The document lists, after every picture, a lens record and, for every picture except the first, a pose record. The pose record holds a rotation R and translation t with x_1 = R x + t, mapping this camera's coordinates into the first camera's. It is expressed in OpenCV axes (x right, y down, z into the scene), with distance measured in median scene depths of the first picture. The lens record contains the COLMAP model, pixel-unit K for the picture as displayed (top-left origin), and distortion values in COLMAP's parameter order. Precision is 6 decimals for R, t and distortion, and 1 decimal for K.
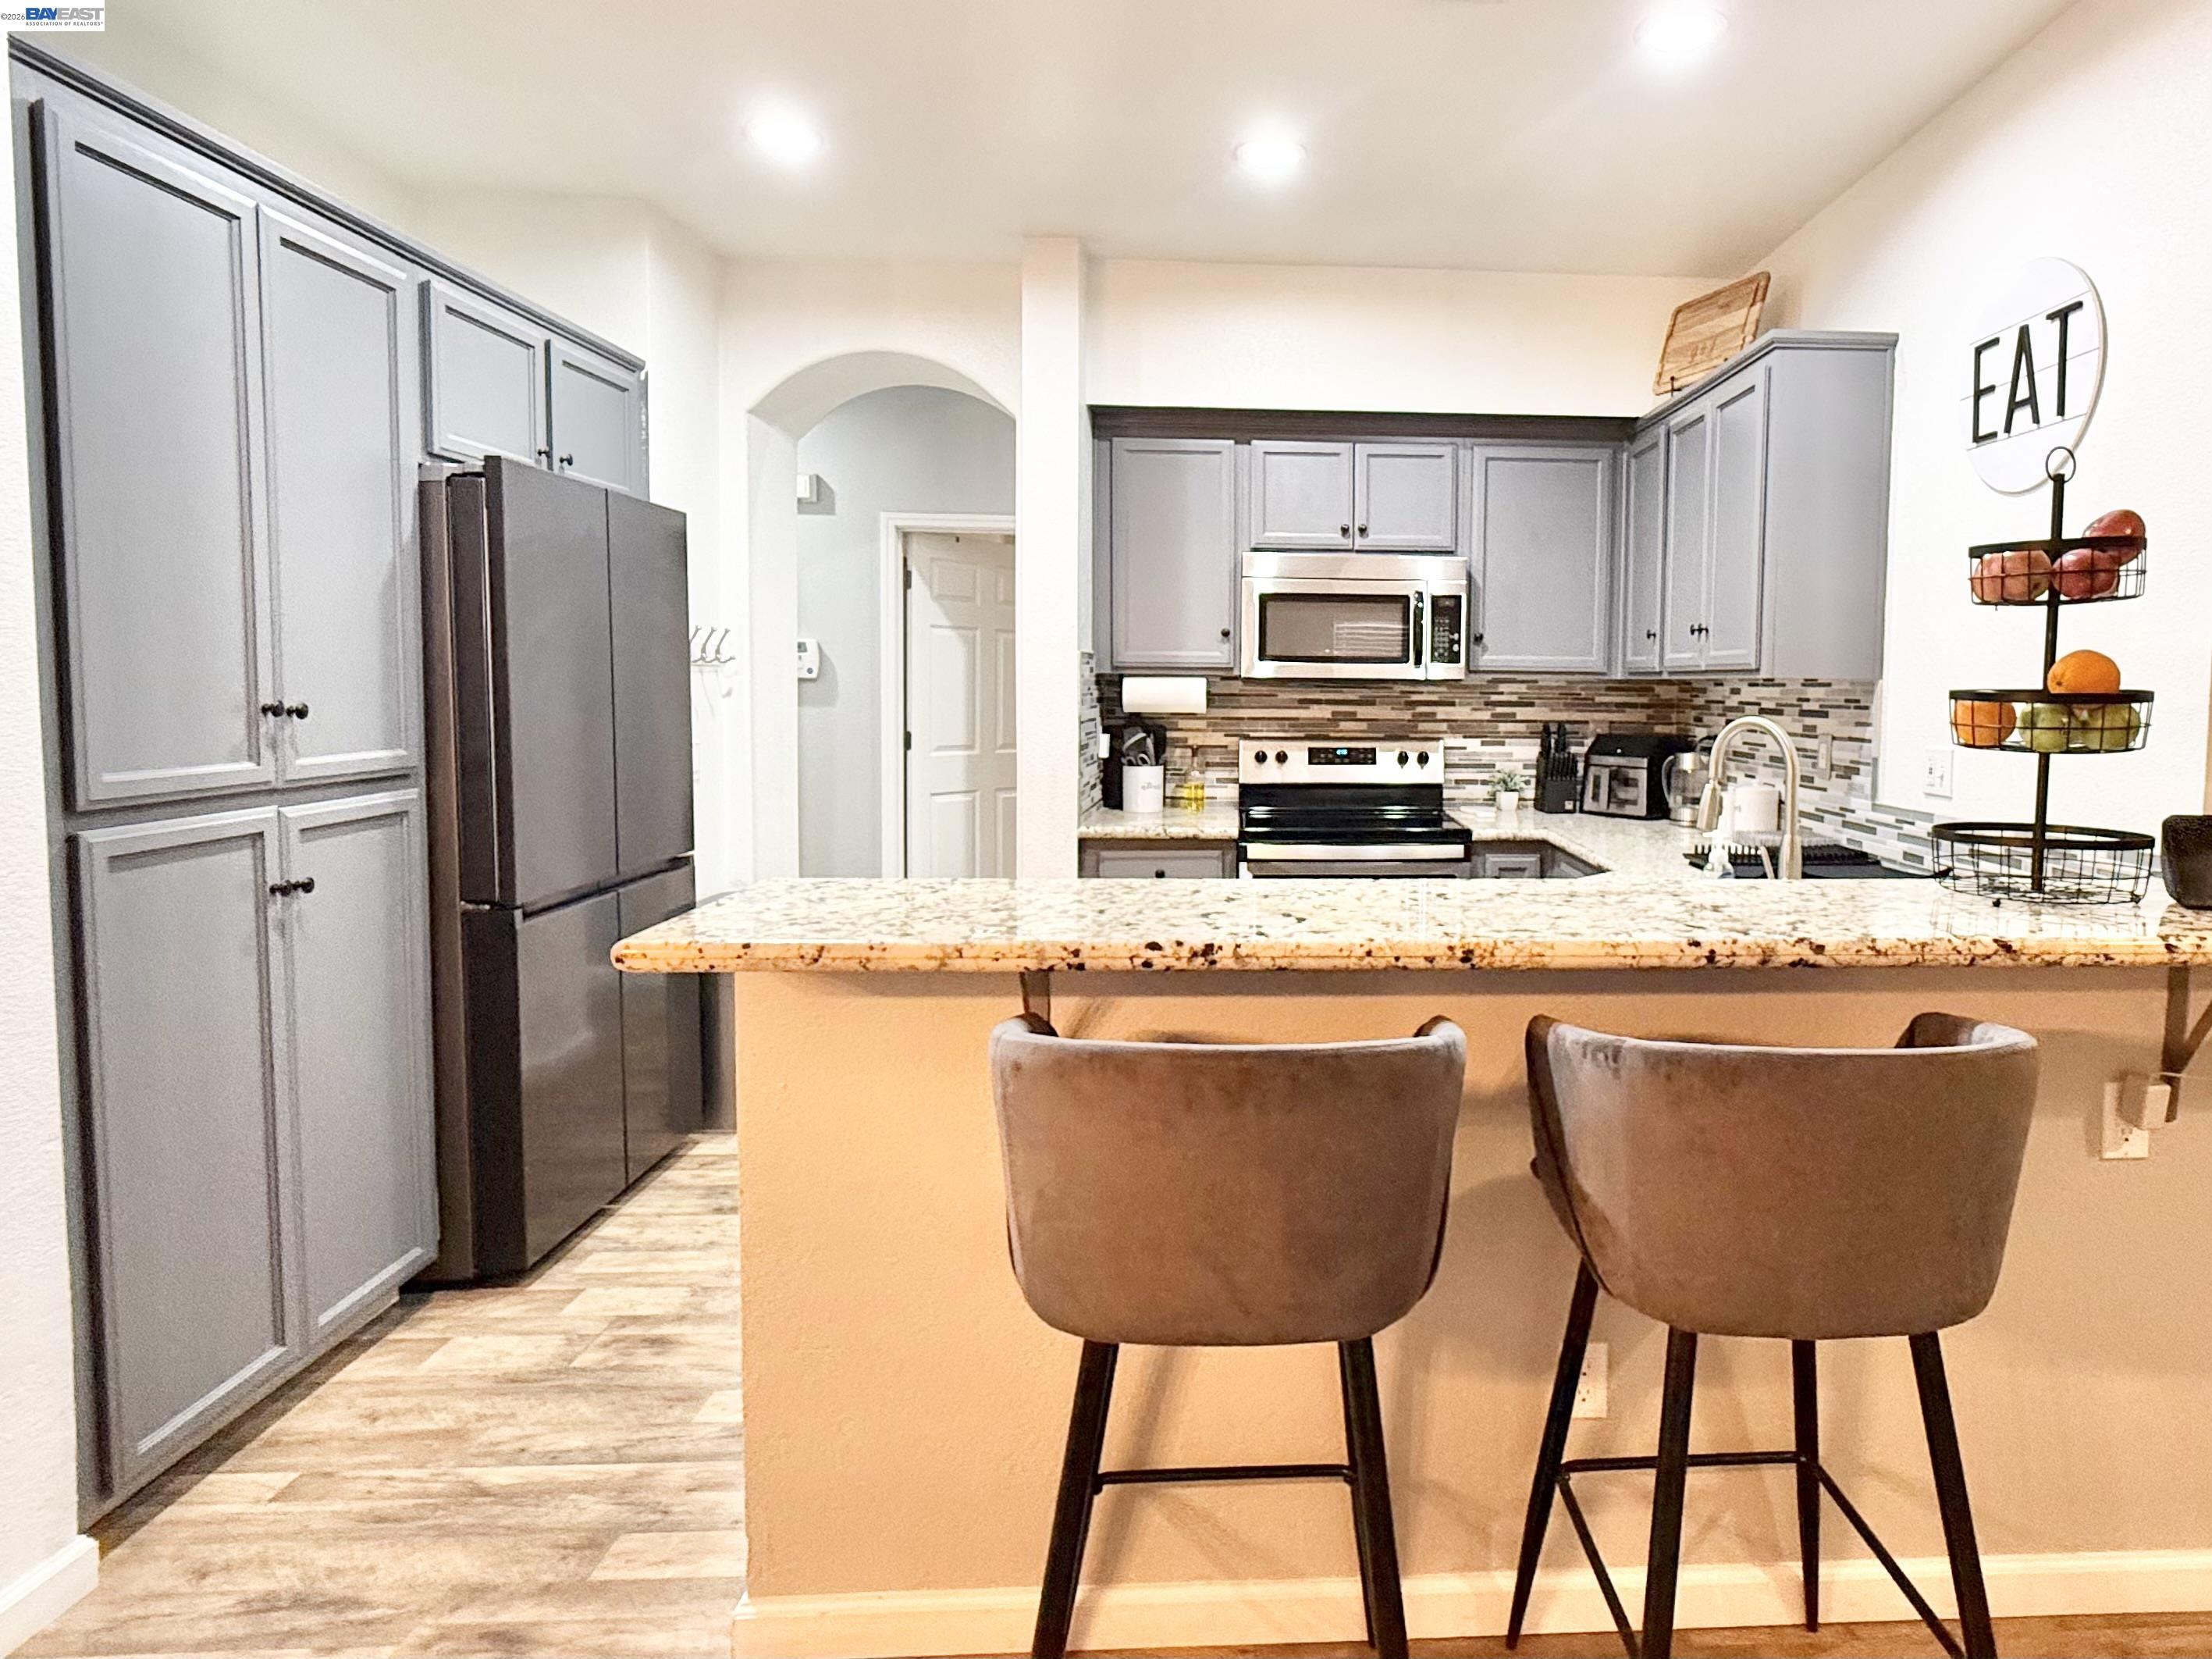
lens RADIAL K [[1251.3, 0, 1321.7], [0, 1251.3, 756.5], [0, 0, 1]] dist [0.000577, -0.001823]
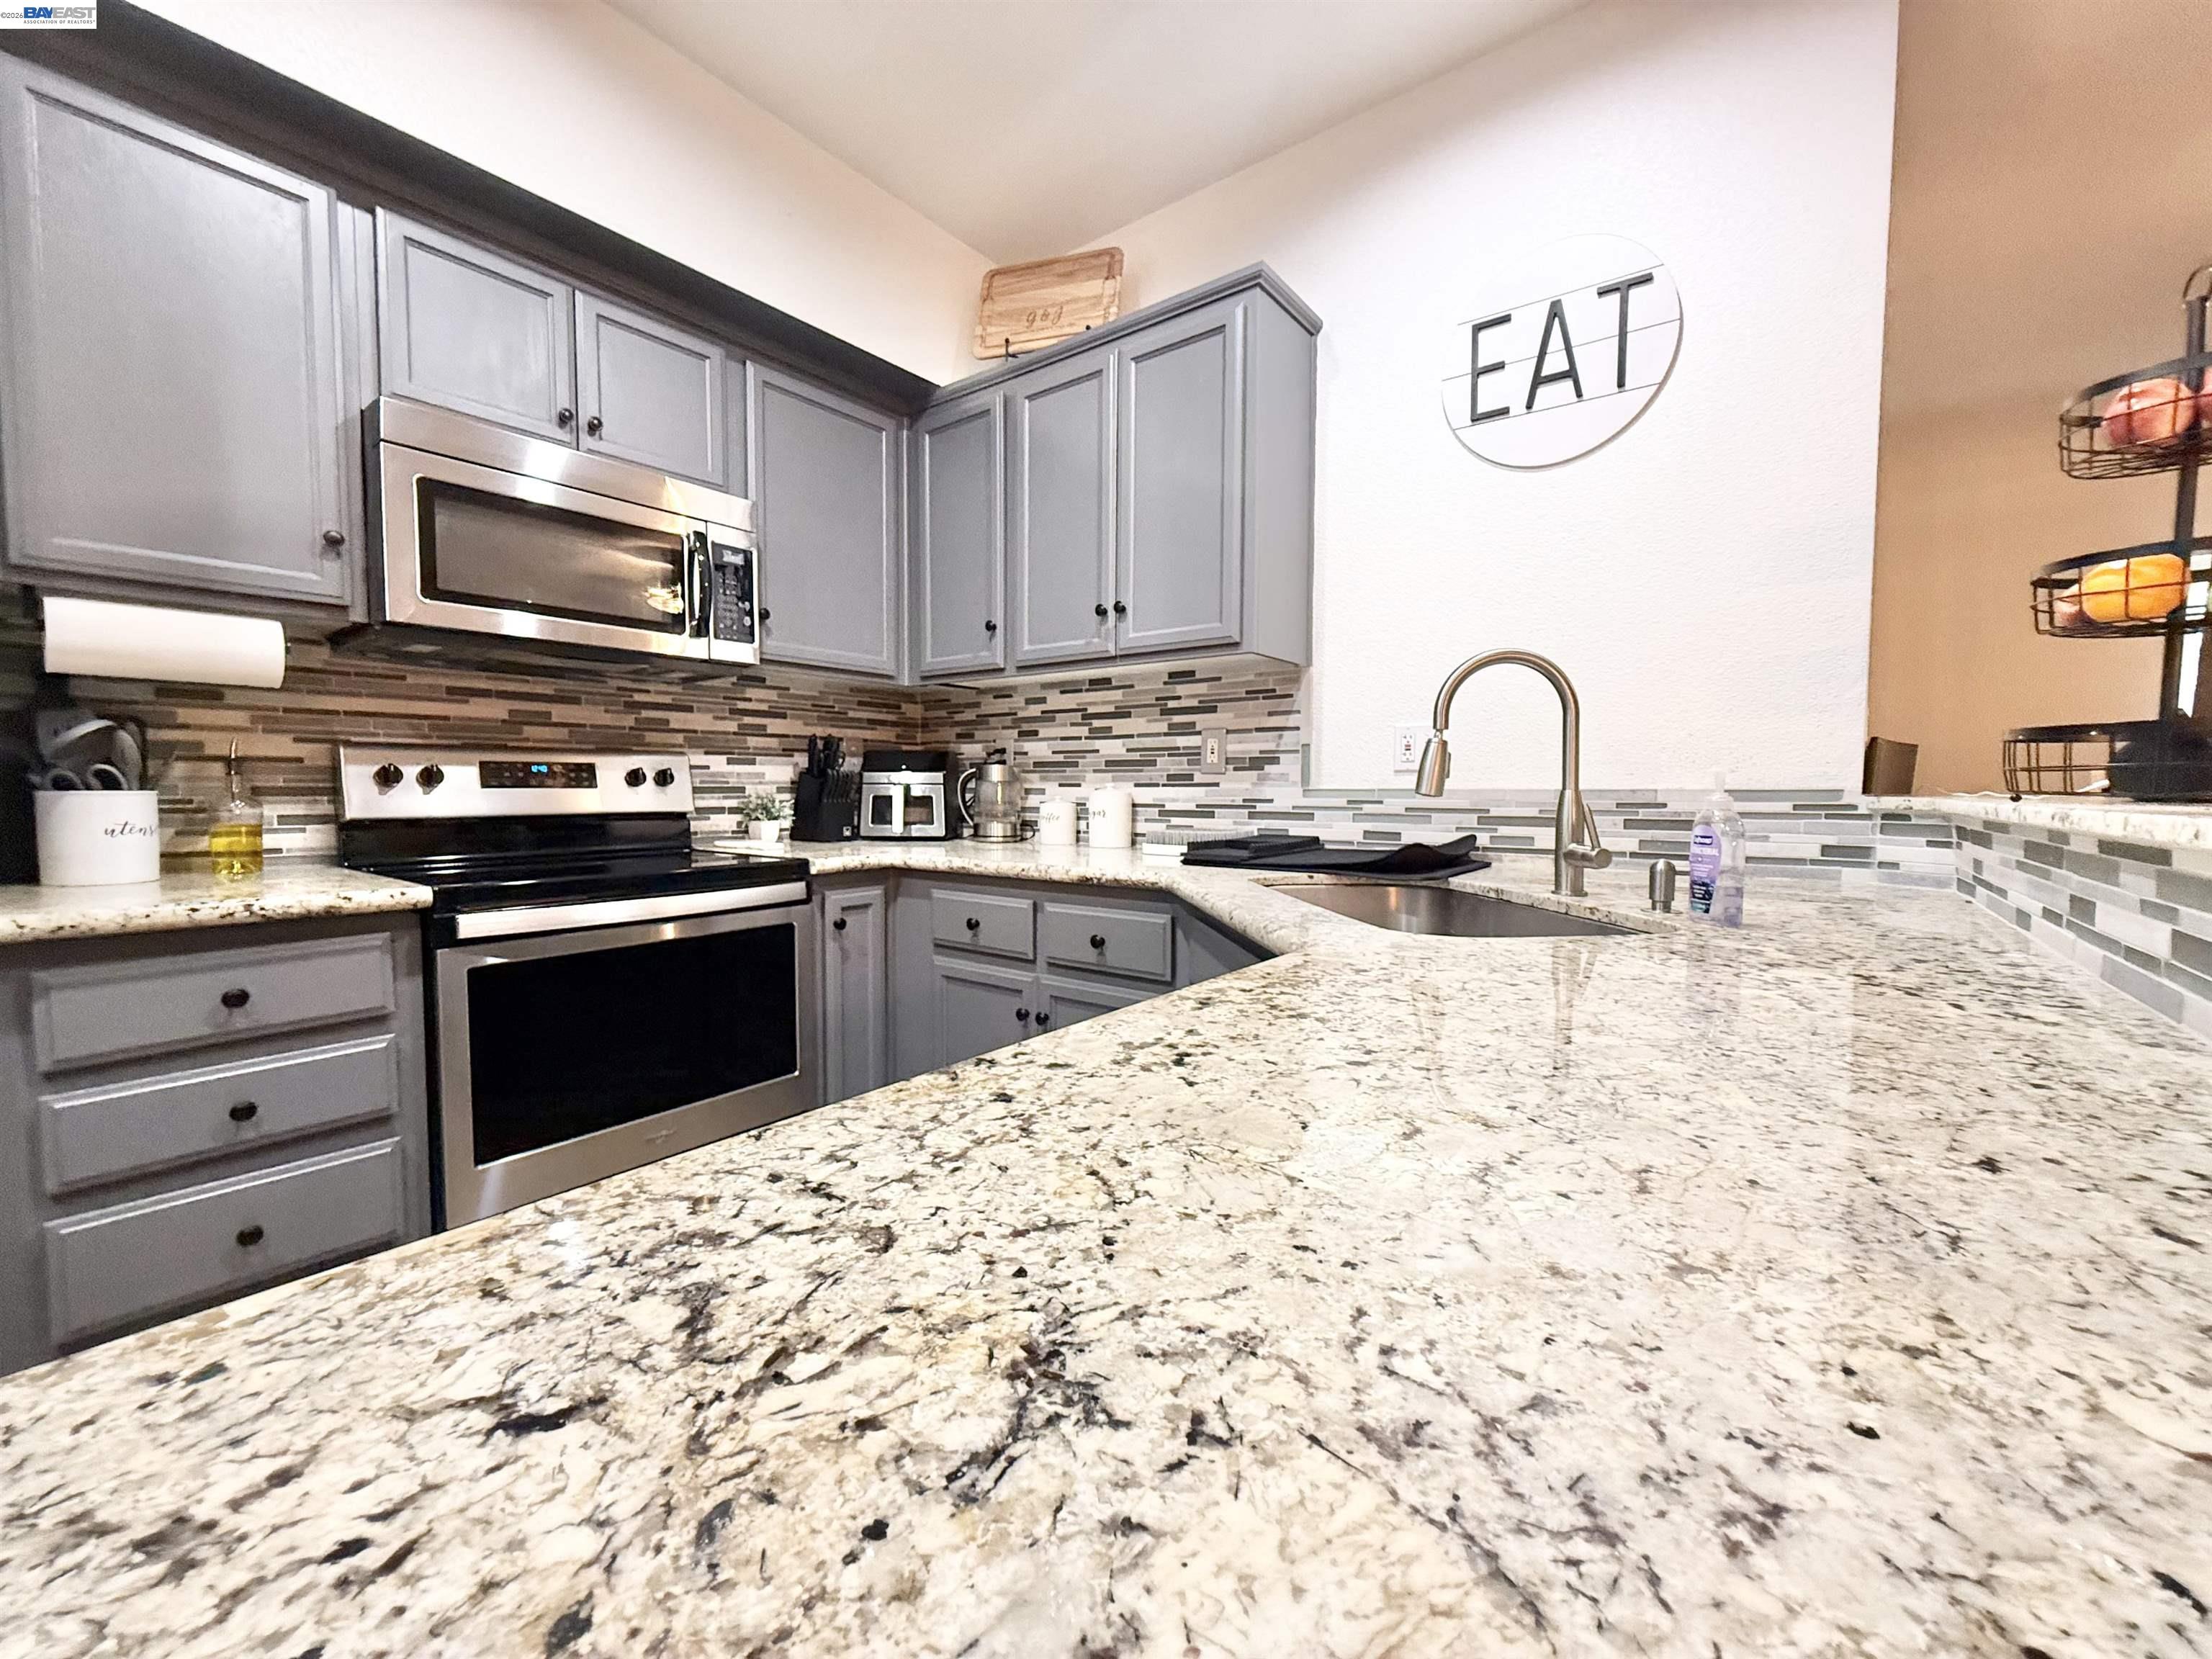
lens RADIAL K [[878.0, 0, 1106.0], [0, 878.0, 829.5], [0, 0, 1]] dist [-0.002234, -0.000632]
pose [[0.654313, -0.045639, 0.754845, -0.156551], [0.047034, 0.998701, 0.019613, 0.037626], [-0.754759, 0.022671, 0.655610, 0.514005]]
